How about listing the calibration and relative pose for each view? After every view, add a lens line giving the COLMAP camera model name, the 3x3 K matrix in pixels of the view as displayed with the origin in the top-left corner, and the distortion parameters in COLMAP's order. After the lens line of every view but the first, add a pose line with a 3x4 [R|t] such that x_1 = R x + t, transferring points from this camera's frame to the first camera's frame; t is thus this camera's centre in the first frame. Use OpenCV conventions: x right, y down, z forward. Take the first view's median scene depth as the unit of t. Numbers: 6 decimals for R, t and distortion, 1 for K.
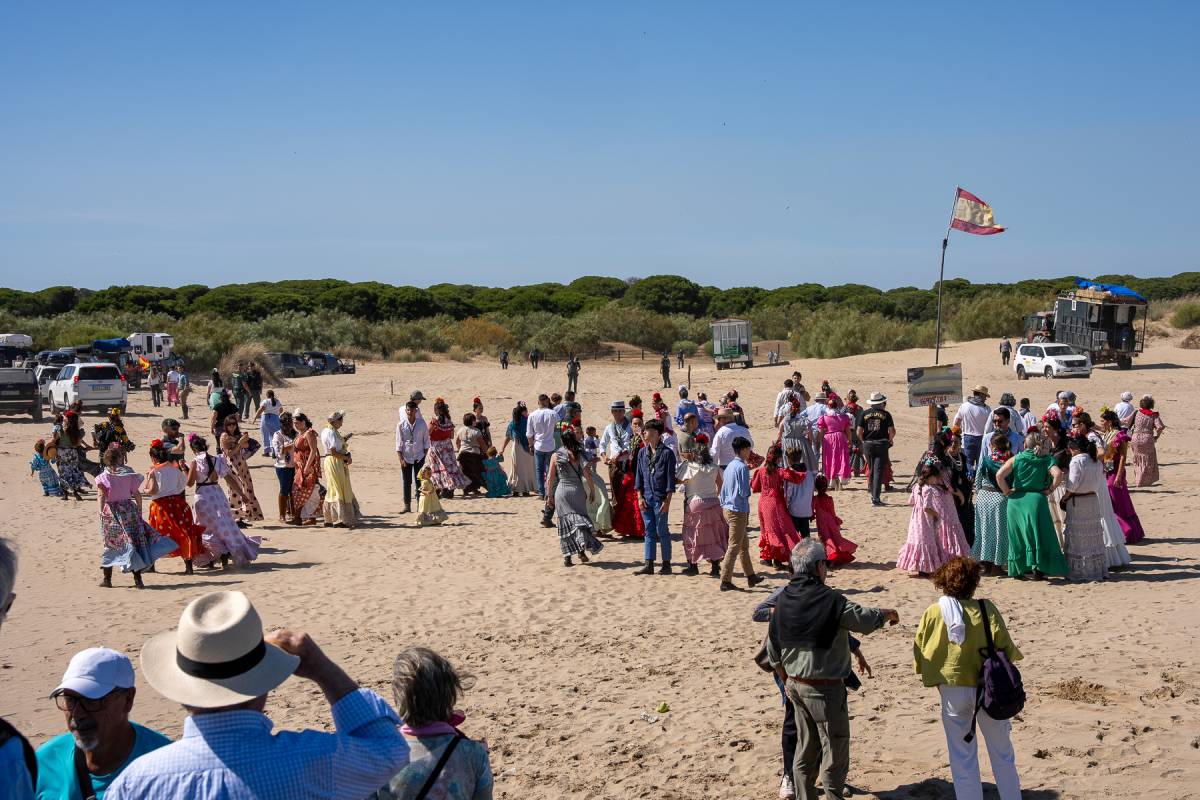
lens RADIAL K [[1352.4, 0, 600.0], [0, 1352.4, 400.0], [0, 0, 1]] dist [0.059025, 0.305312]
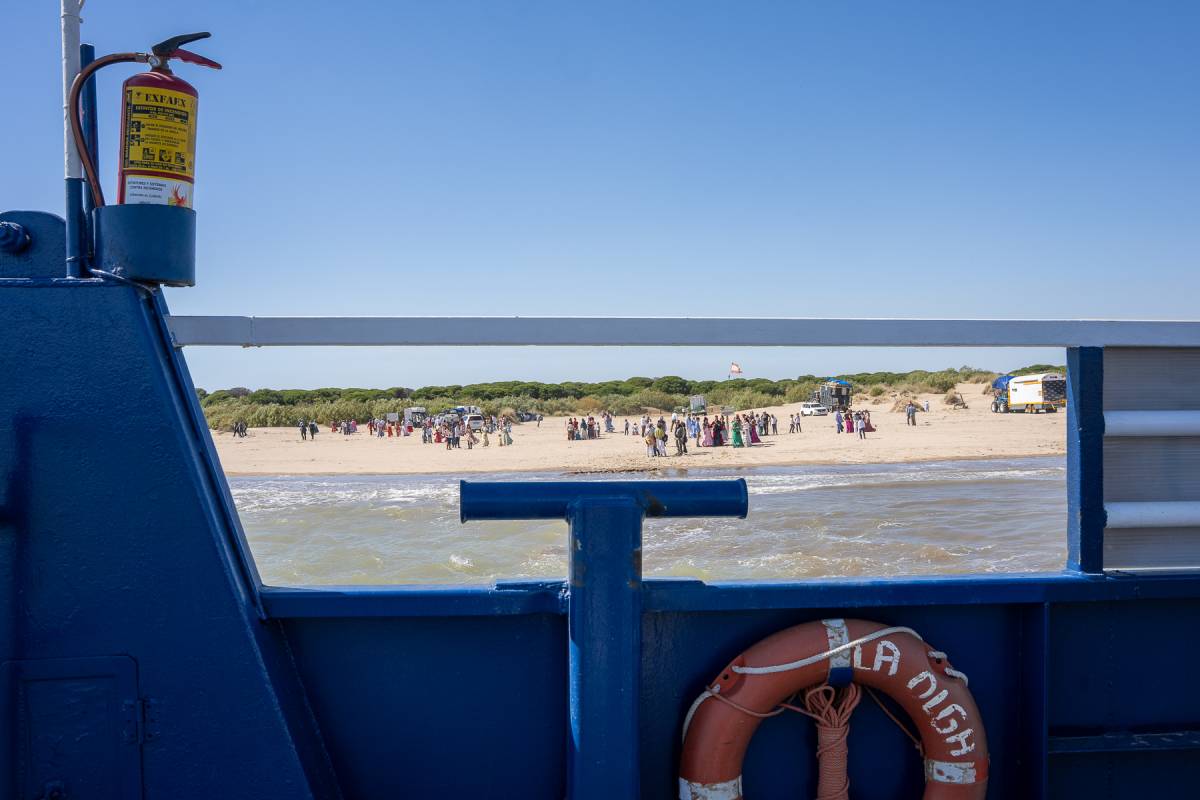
lens RADIAL K [[1352.4, 0, 600.0], [0, 1352.4, 400.0], [0, 0, 1]] dist [0.059025, 0.305312]
pose [[0.999528, -0.019457, -0.023773, -0.014502], [0.018039, 0.998127, -0.058463, 0.073434], [0.024866, 0.058006, 0.998006, -1.208981]]
